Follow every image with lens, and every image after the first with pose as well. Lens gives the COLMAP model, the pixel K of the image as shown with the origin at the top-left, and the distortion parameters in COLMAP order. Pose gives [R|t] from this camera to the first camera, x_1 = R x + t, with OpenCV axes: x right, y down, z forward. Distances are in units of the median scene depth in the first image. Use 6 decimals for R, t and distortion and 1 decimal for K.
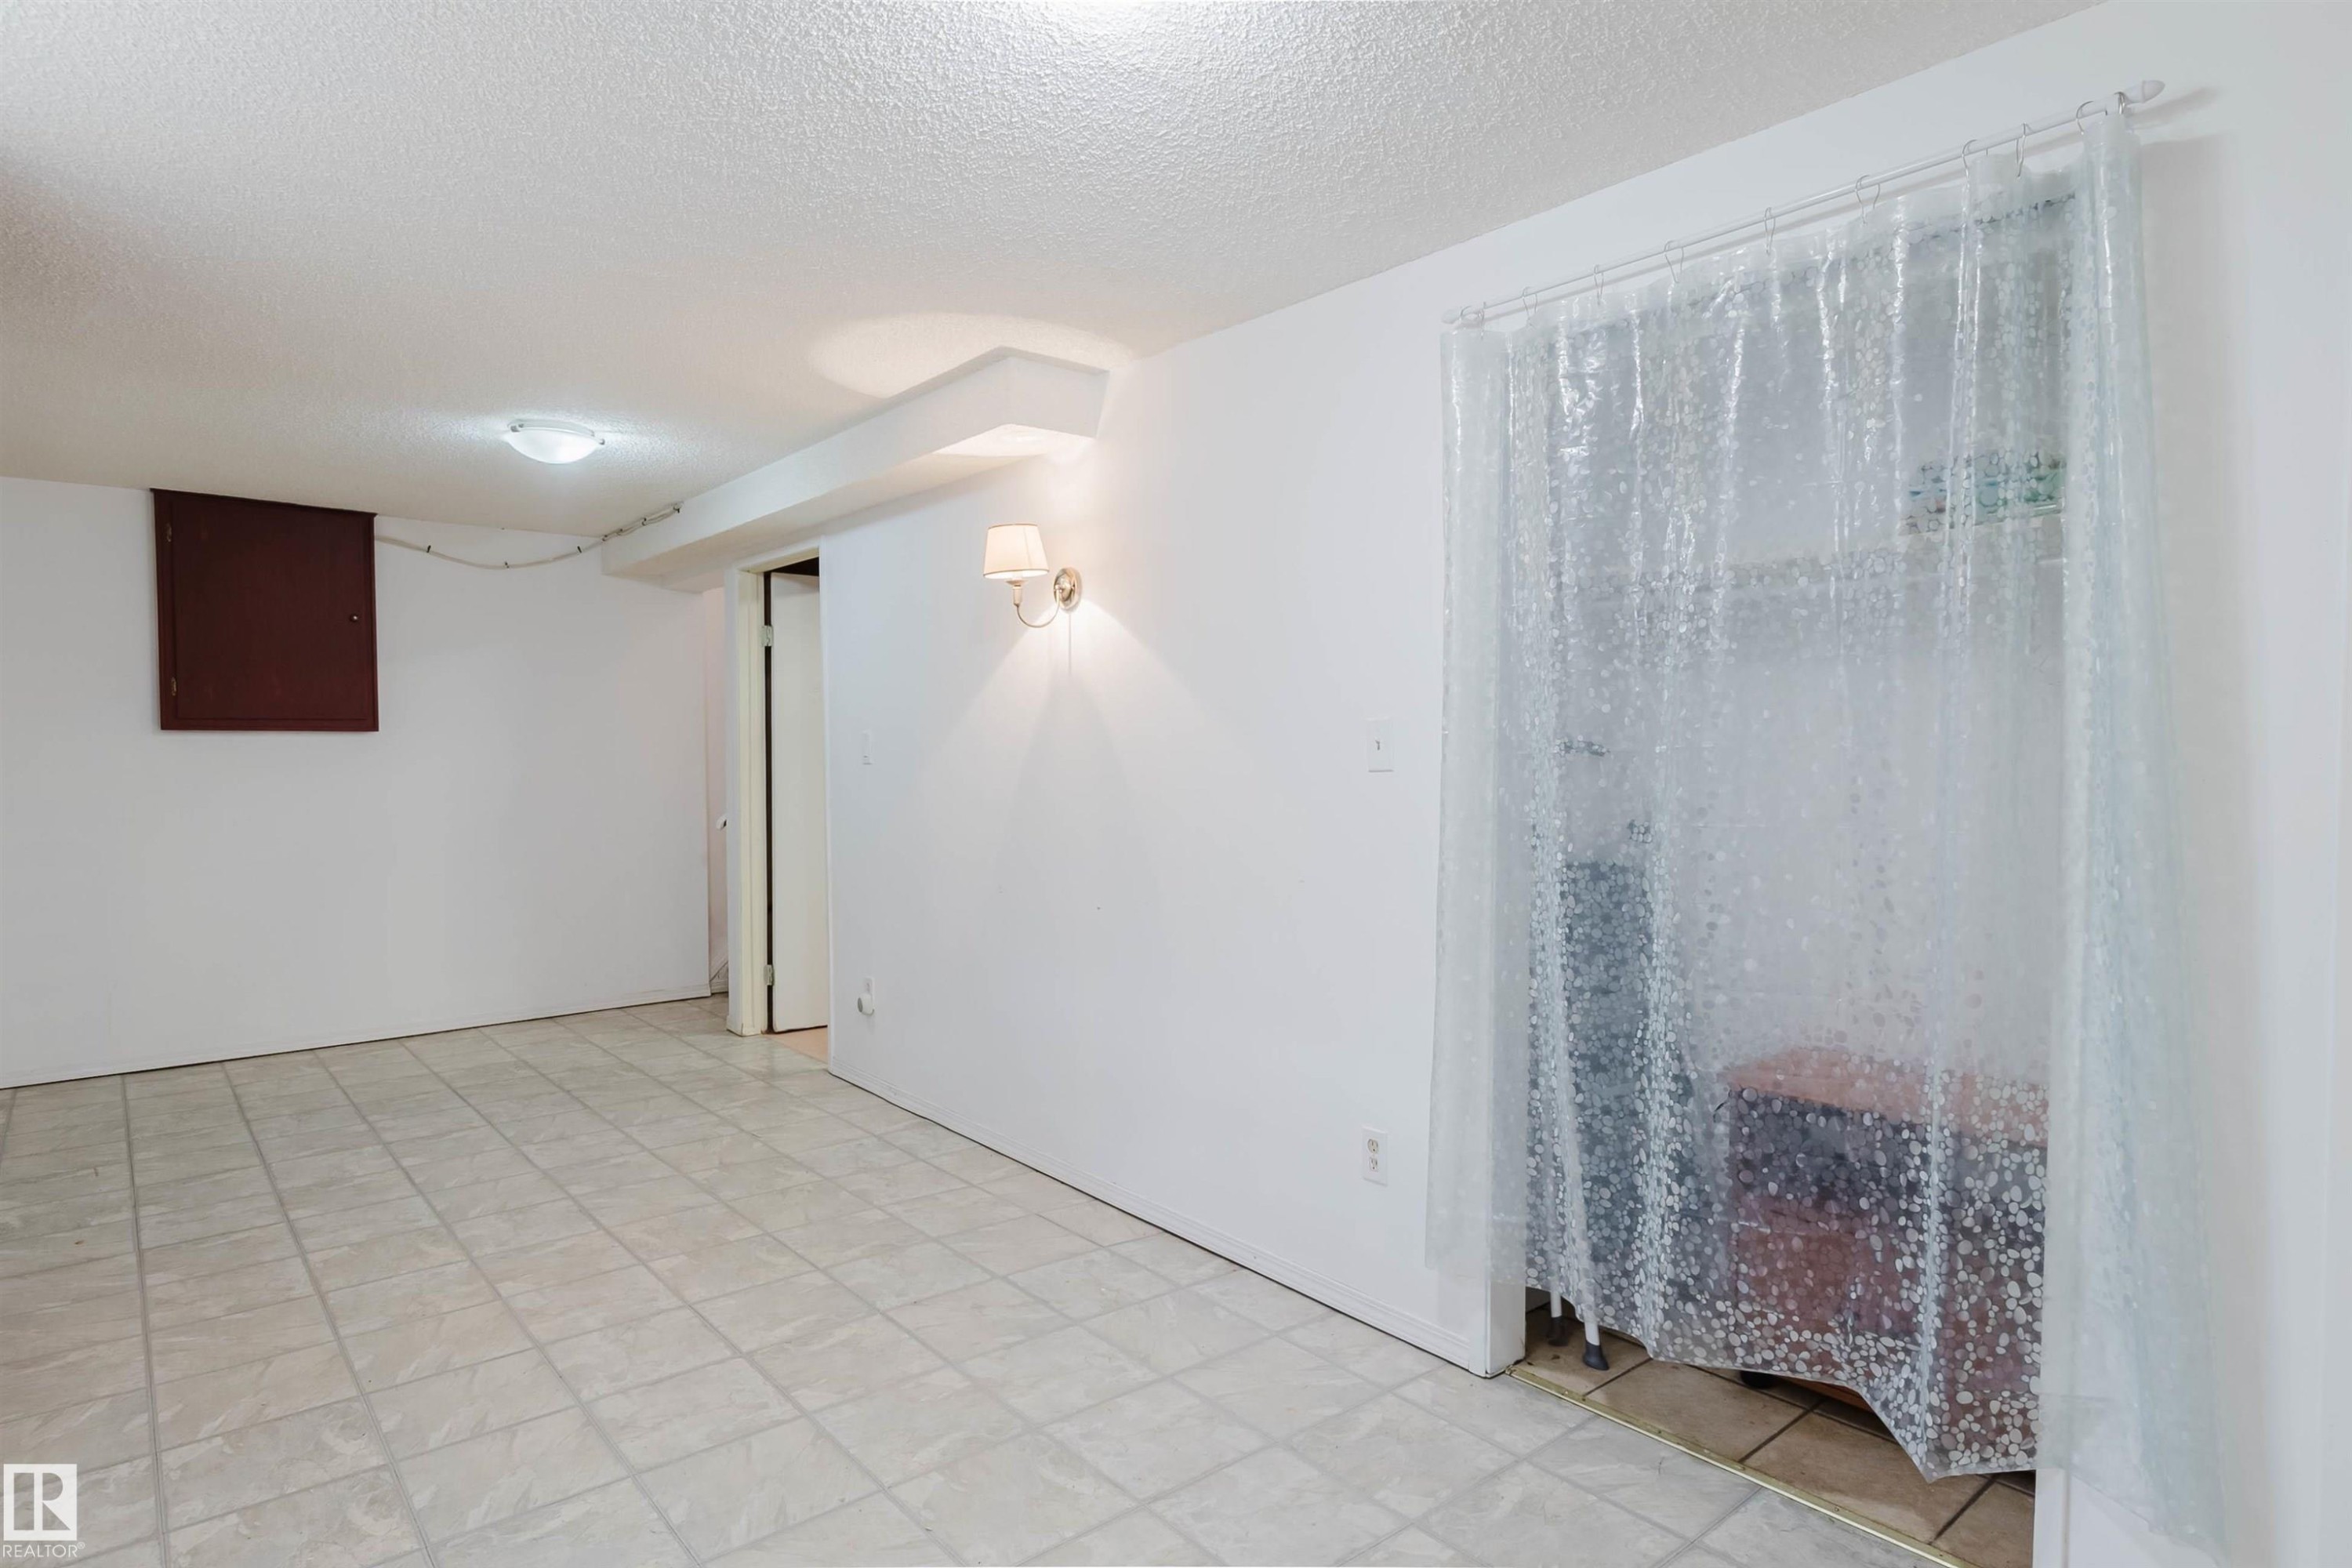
lens RADIAL K [[1249.4, 0, 1180.4], [0, 1249.4, 796.2], [0, 0, 1]] dist [-0.002081, -0.003230]
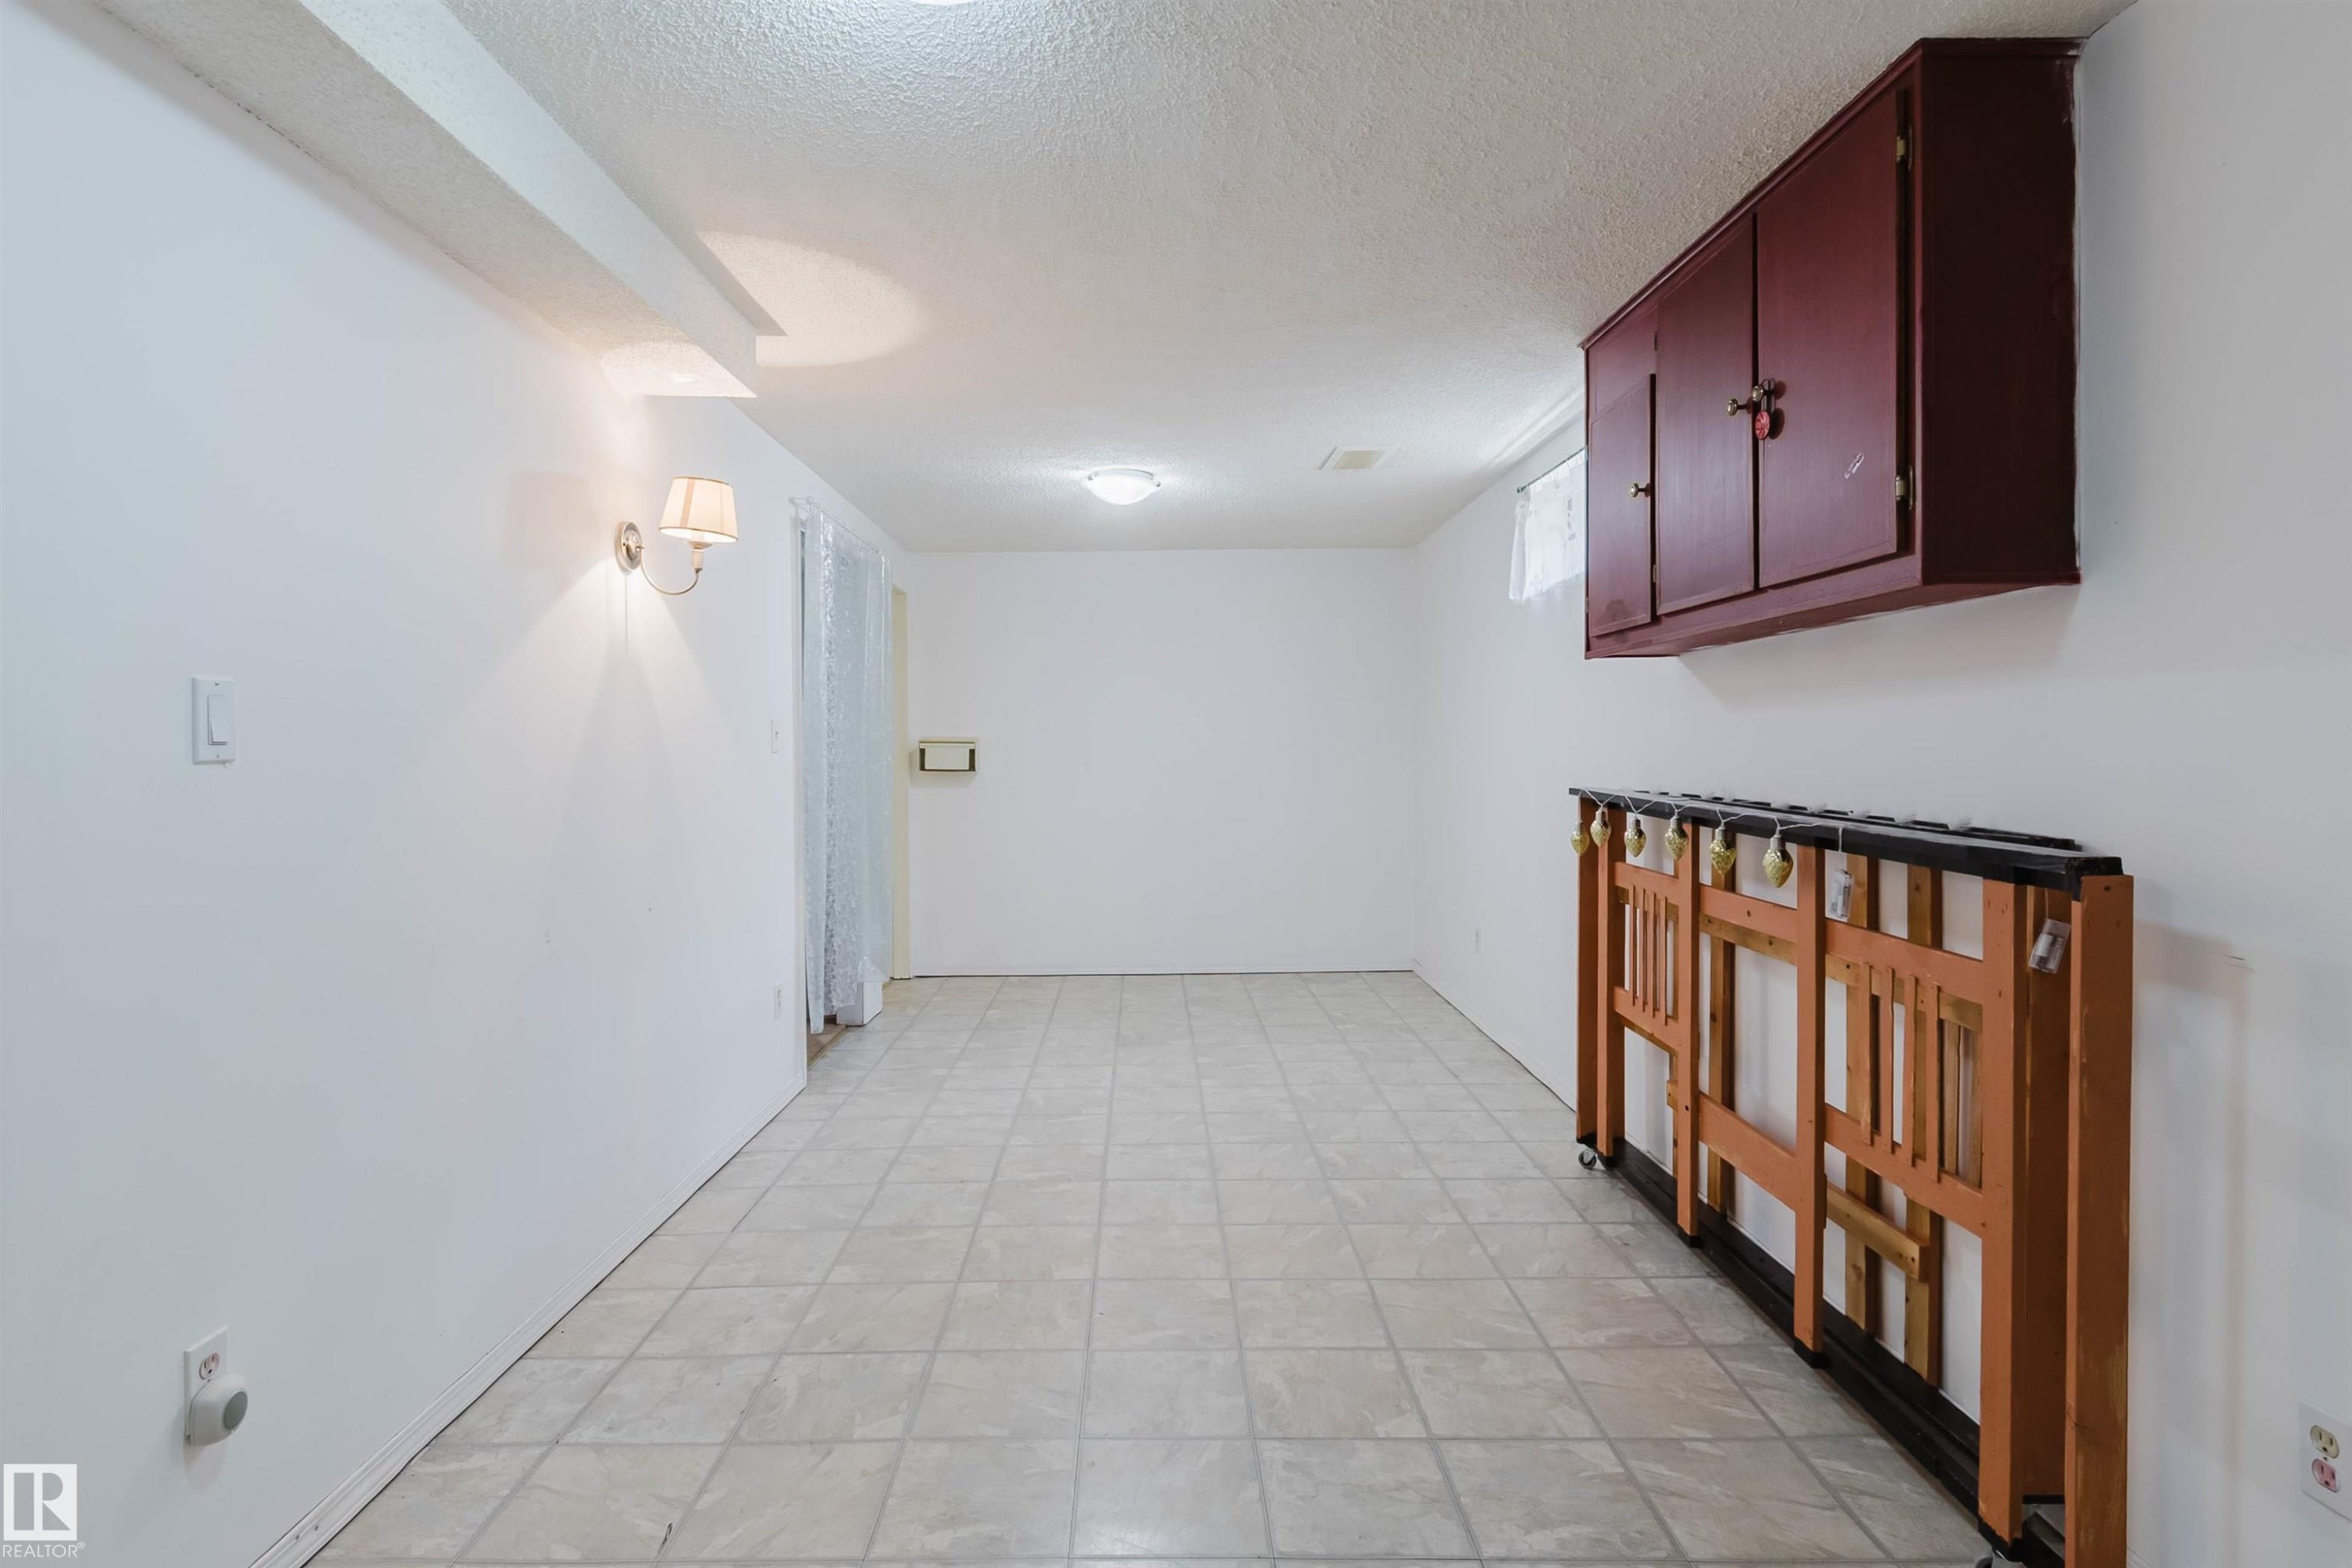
lens RADIAL K [[1216.0, 0, 1133.1], [0, 1216.0, 745.6], [0, 0, 1]] dist [0.004406, -0.002464]
pose [[-0.749227, 0.001300, 0.662311, -1.091109], [0.026720, 0.999243, 0.028264, -0.053123], [-0.661774, 0.038873, -0.748695, 1.700506]]
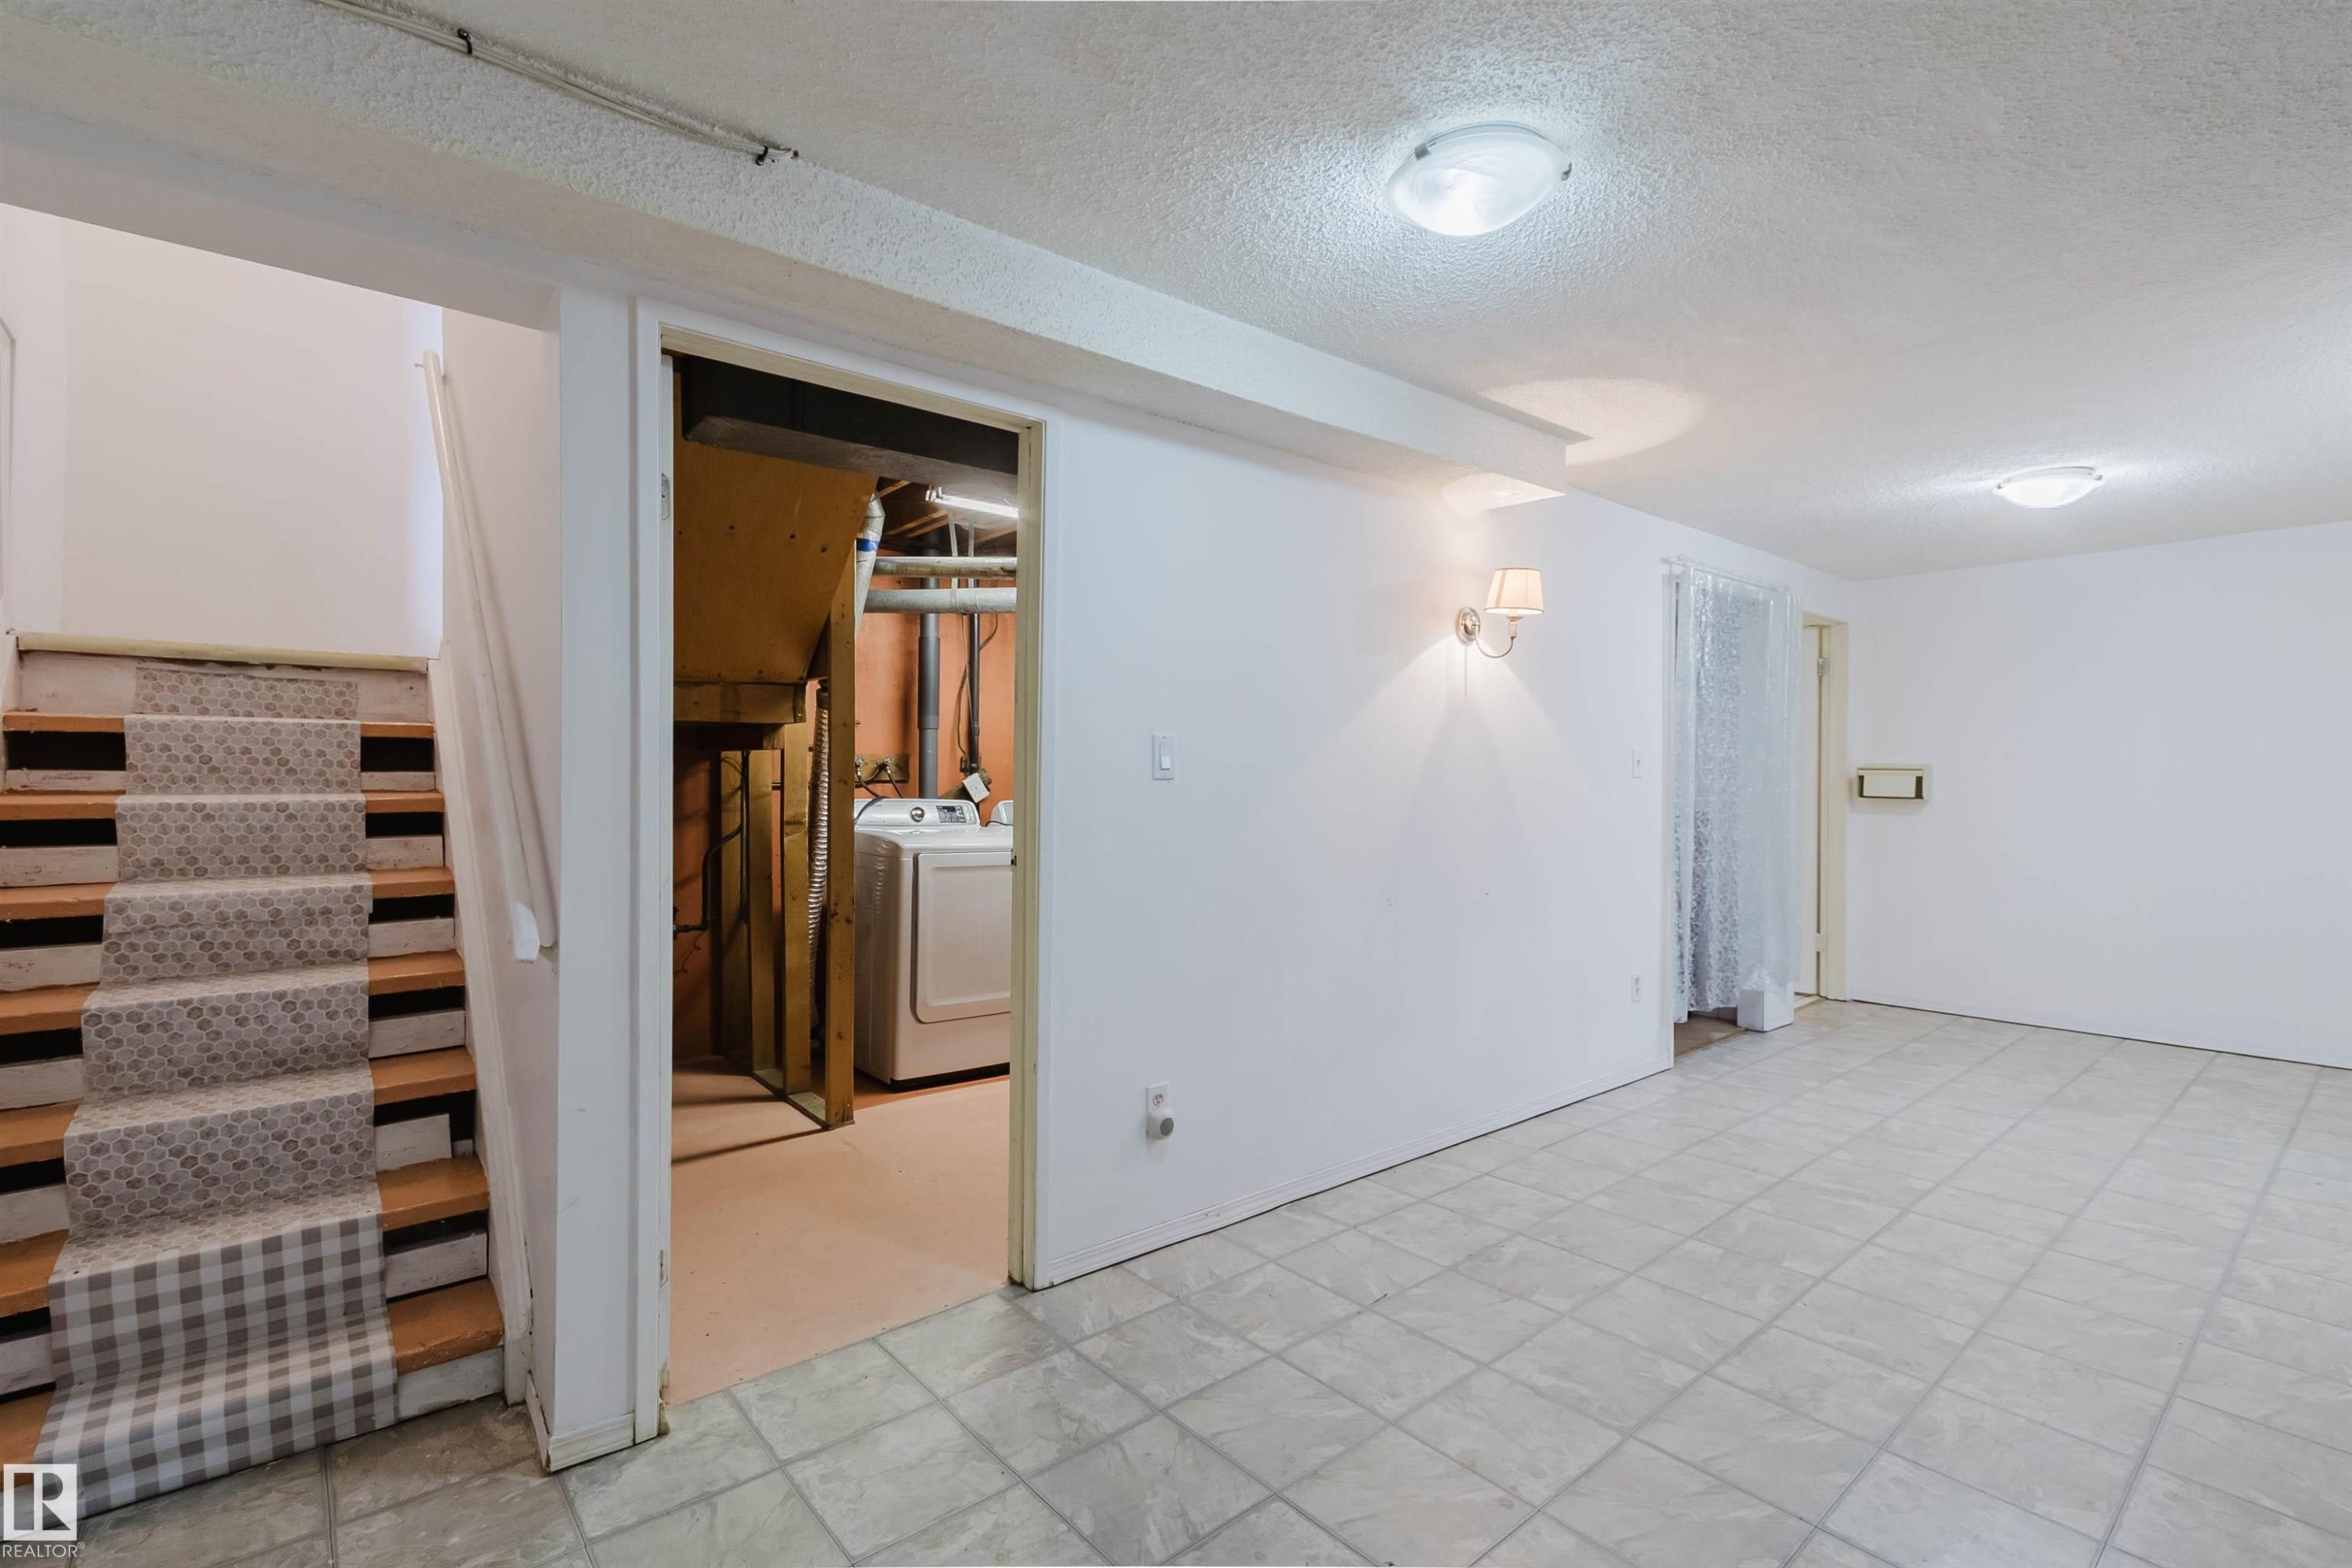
lens RADIAL K [[1069.2, 0, 1159.1], [0, 1069.2, 780.6], [0, 0, 1]] dist [0.001793, -0.001347]
pose [[0.026250, -0.011265, 0.999592, -1.329582], [0.033762, 0.999376, 0.010376, -0.049561], [-0.999085, 0.033476, 0.026614, 1.536026]]
